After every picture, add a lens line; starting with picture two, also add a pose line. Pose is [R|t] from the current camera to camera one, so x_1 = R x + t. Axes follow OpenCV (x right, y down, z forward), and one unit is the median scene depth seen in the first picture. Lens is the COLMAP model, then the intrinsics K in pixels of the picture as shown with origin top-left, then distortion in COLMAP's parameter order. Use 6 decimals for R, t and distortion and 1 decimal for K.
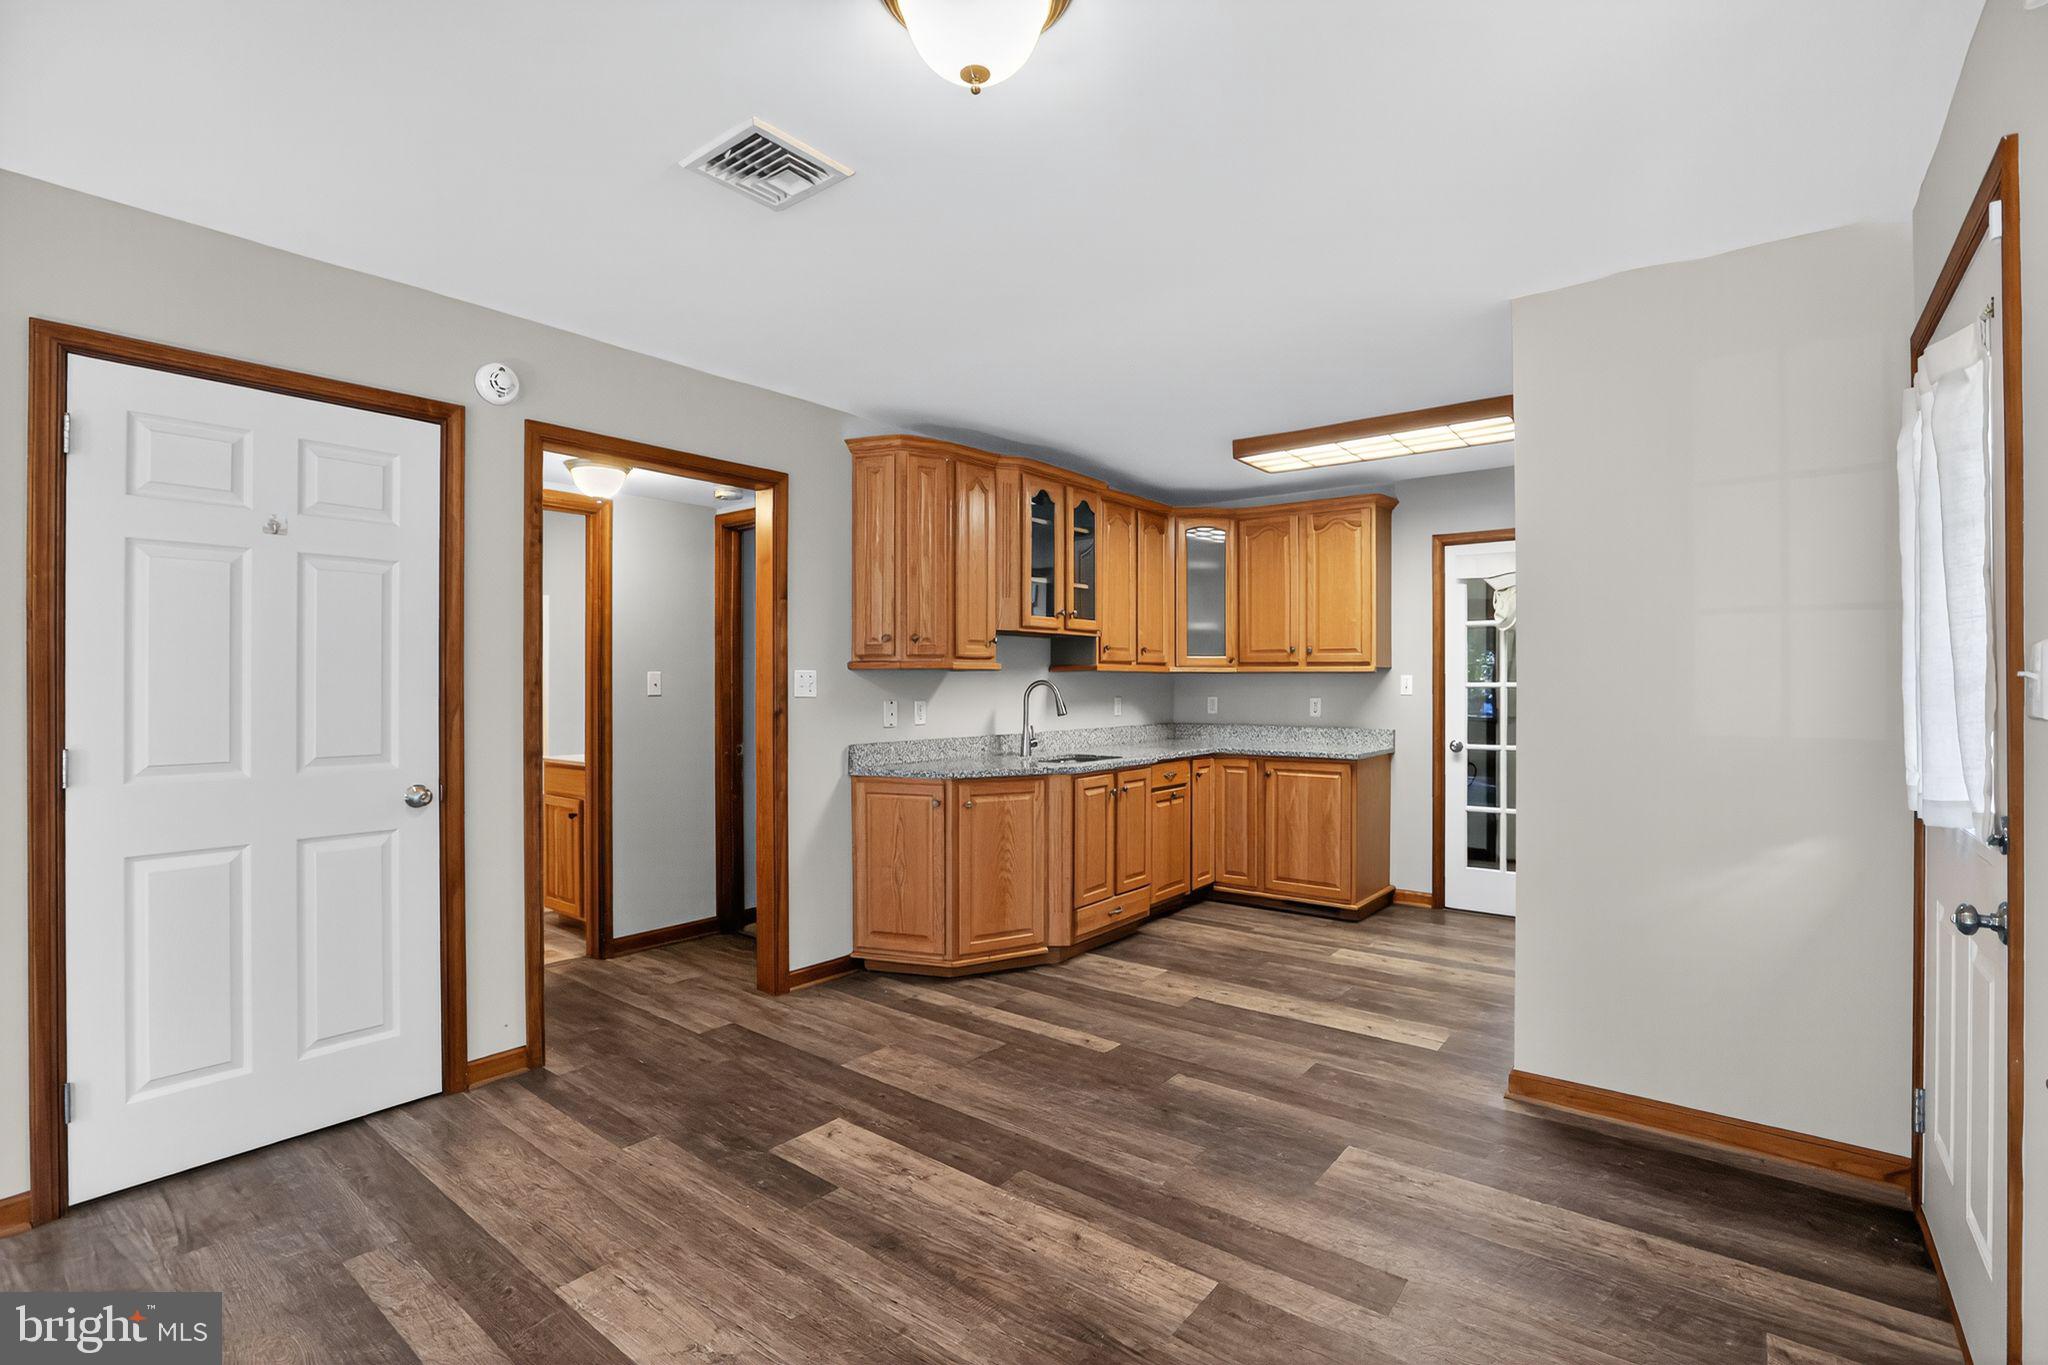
lens RADIAL K [[933.3, 0, 1030.9], [0, 933.3, 678.5], [0, 0, 1]] dist [-0.038534, 0.008158]
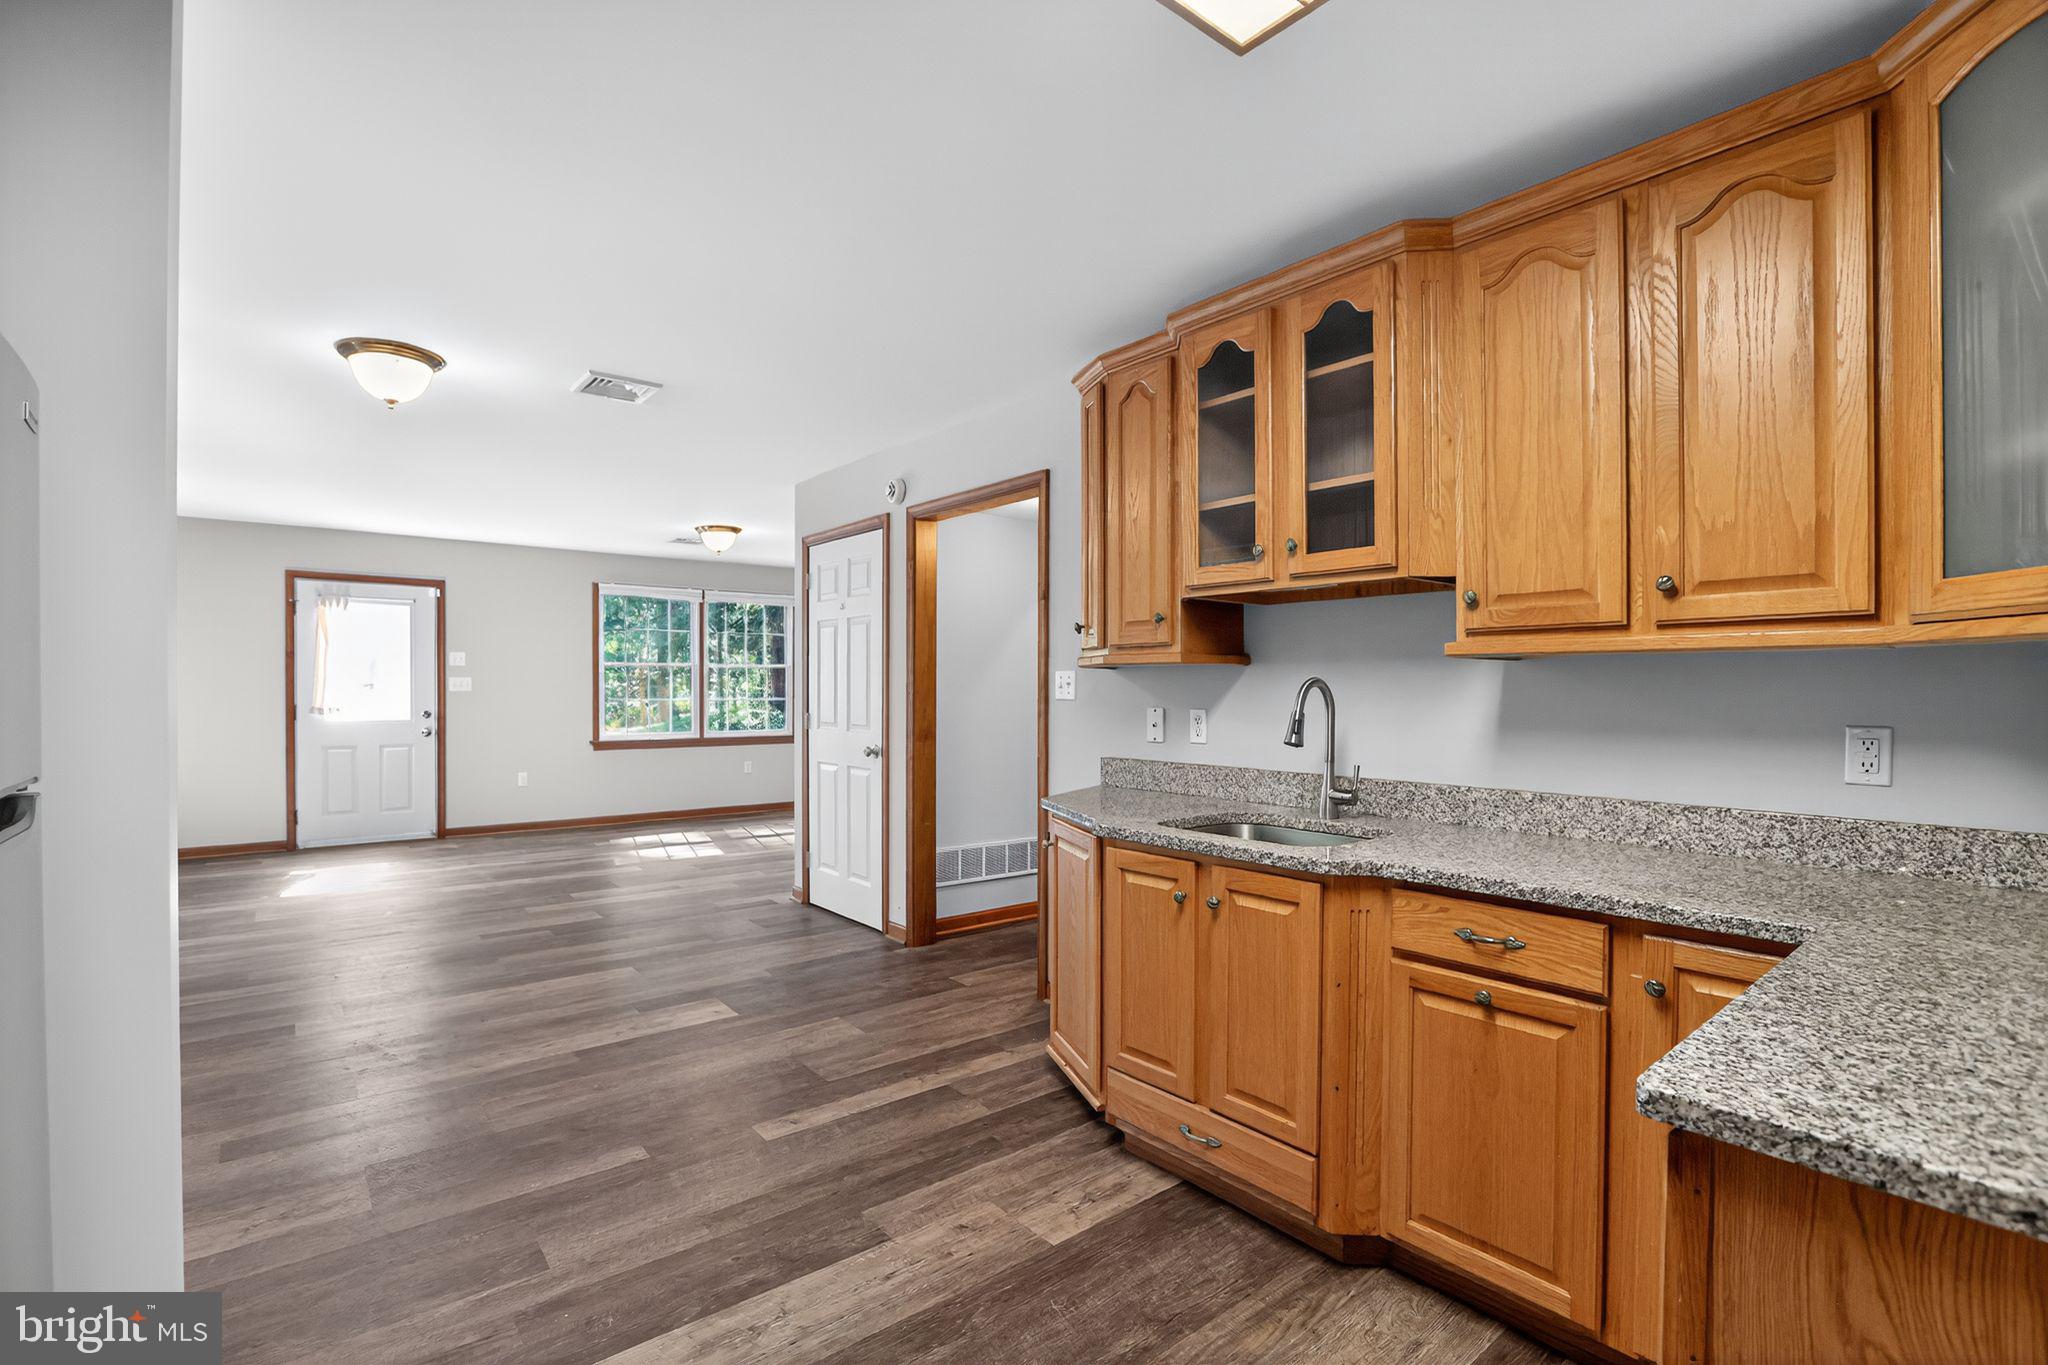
lens RADIAL K [[933.3, 0, 1031.6], [0, 933.3, 695.6], [0, 0, 1]] dist [-0.038534, 0.008158]
pose [[-0.214644, 0.005030, -0.976679, 0.601468], [0.000612, 0.999987, 0.005016, 0.009850], [0.976692, 0.000478, -0.214644, 1.029049]]
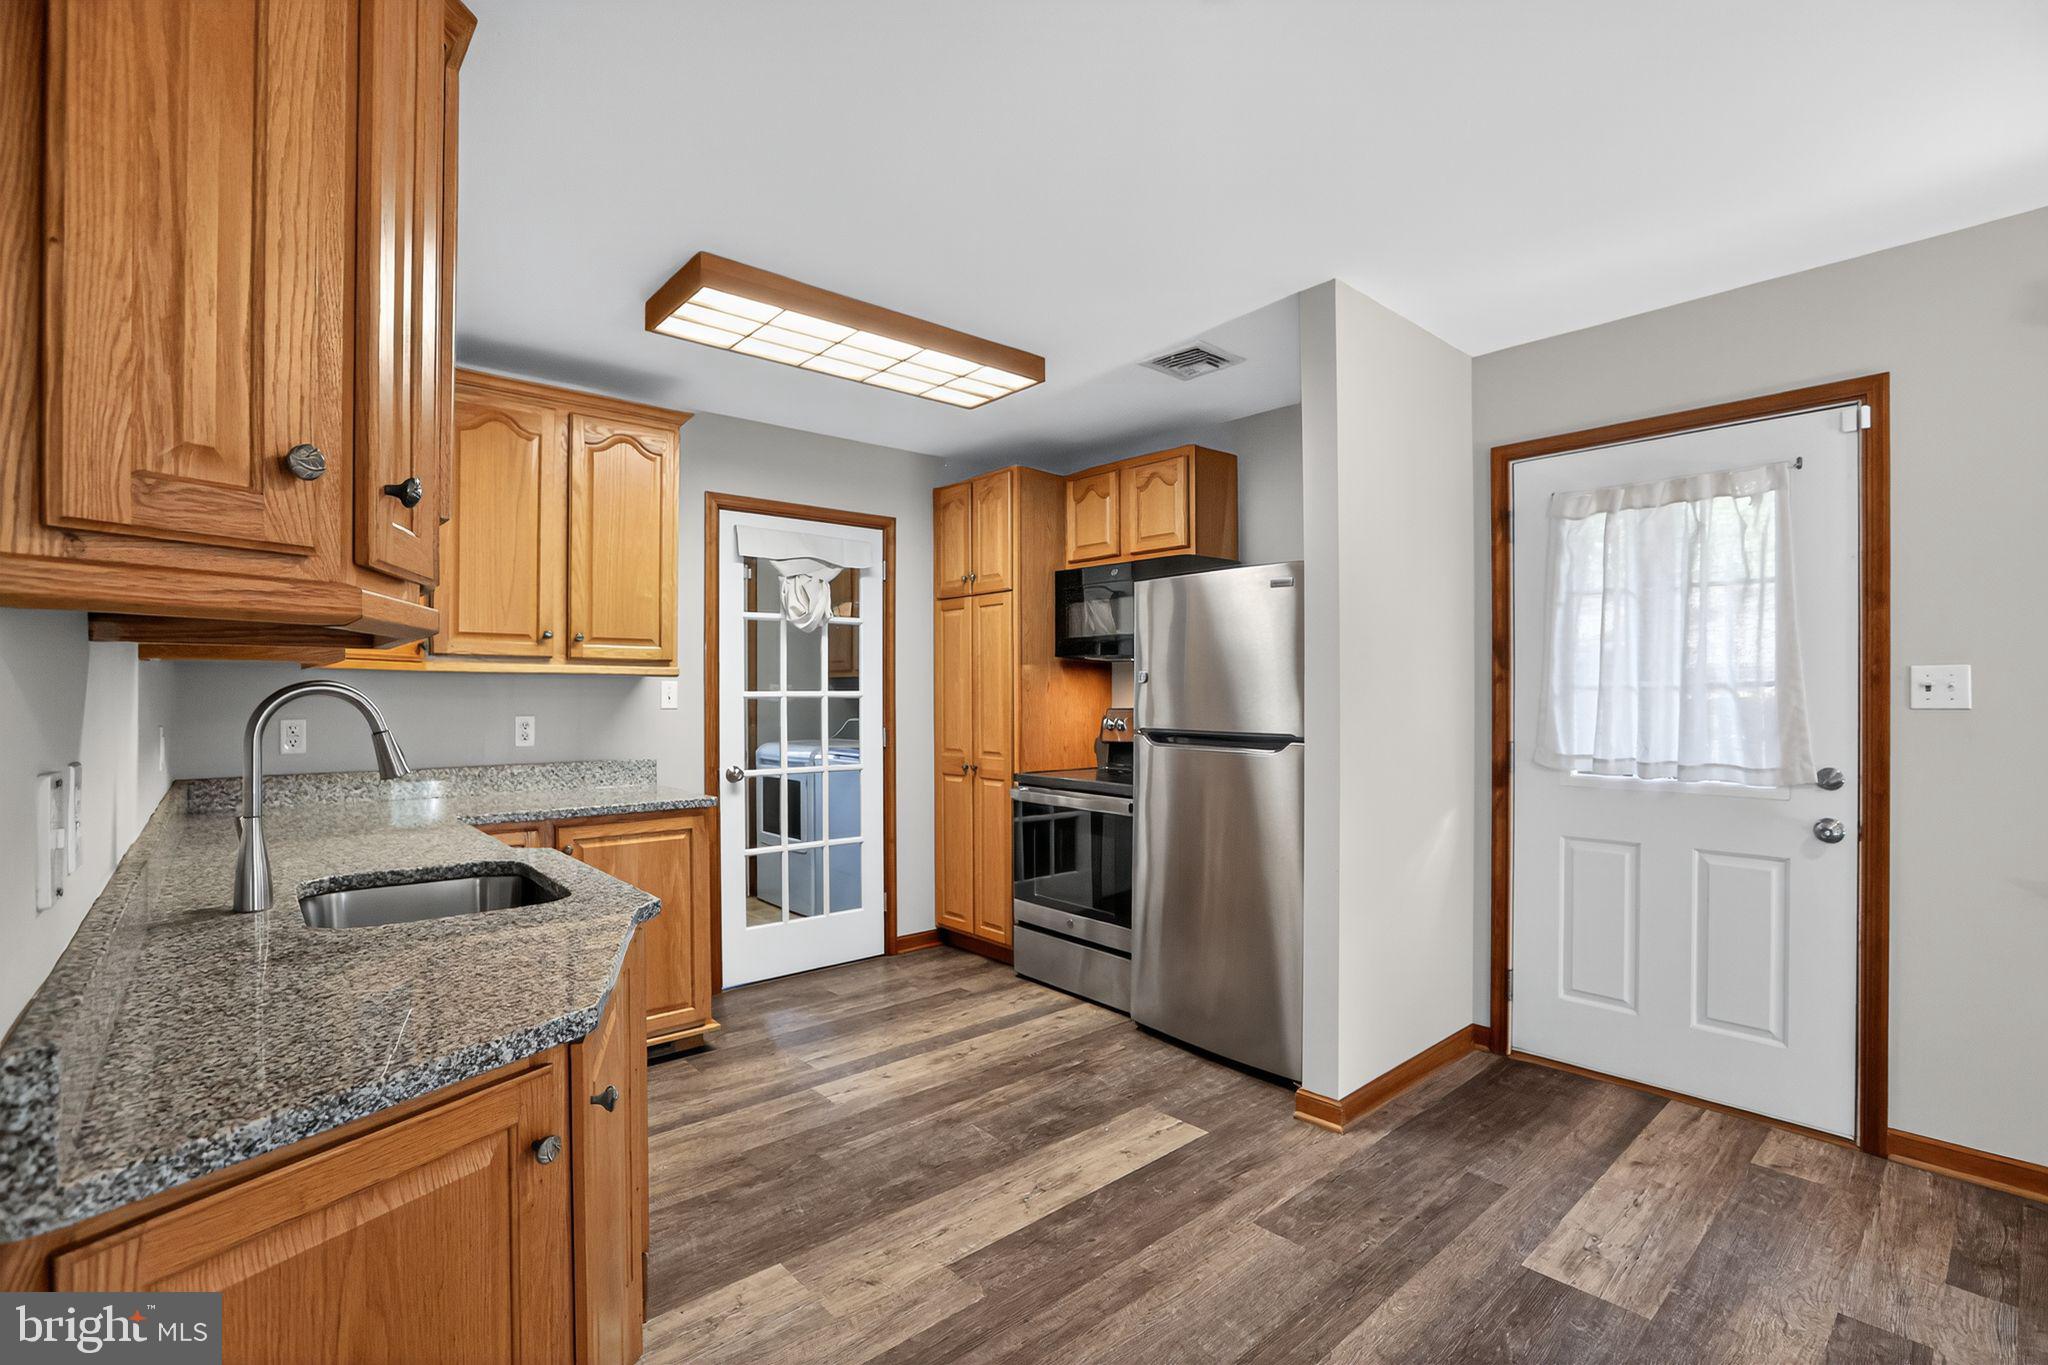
lens RADIAL K [[933.3, 0, 1026.9], [0, 933.3, 692.3], [0, 0, 1]] dist [-0.038534, 0.008158]
pose [[0.184608, 0.000385, 0.982812, -0.293775], [-0.000999, 0.999999, -0.000204, 0.006530], [-0.982812, -0.000944, 0.184608, 0.731307]]
